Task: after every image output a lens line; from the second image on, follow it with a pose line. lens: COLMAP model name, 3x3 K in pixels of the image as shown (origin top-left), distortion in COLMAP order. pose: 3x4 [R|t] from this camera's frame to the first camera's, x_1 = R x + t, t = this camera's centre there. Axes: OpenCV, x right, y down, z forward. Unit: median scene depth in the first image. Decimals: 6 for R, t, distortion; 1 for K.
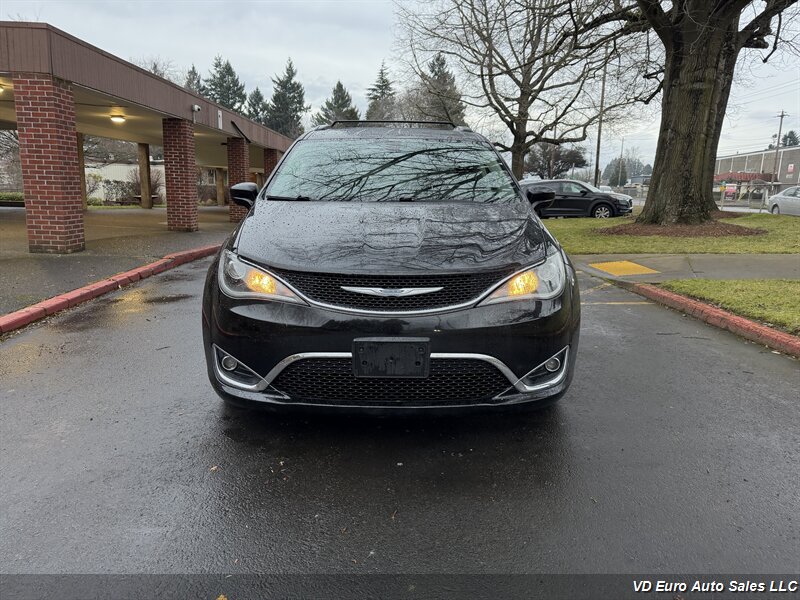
lens RADIAL K [[568.9, 0, 401.8], [0, 568.9, 309.4], [0, 0, 1]] dist [0.025288, -0.037140]
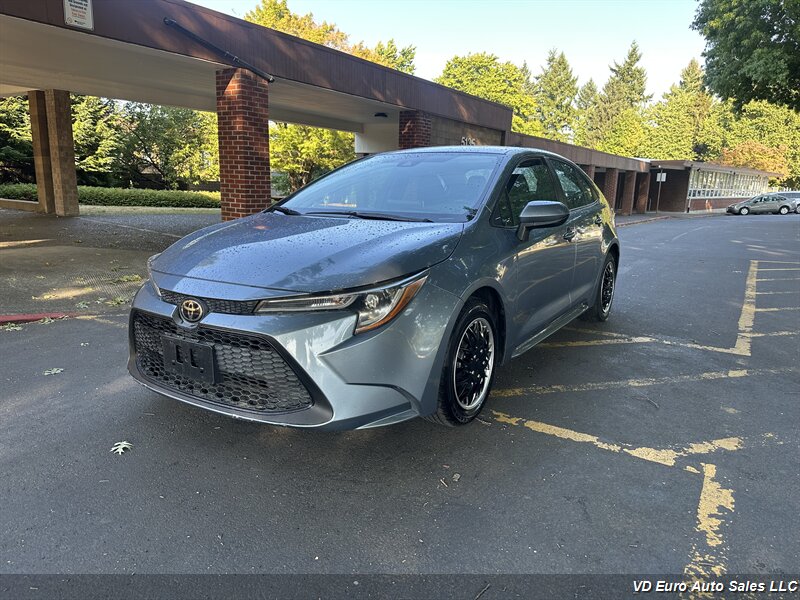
lens RADIAL K [[562.8, 0, 397.4], [0, 562.8, 321.8], [0, 0, 1]] dist [0.007902, -0.005114]
pose [[0.837034, 0.121332, -0.533528, 0.020490], [-0.112073, 0.992448, 0.049871, -0.028255], [0.535549, 0.018050, 0.844311, 0.146933]]
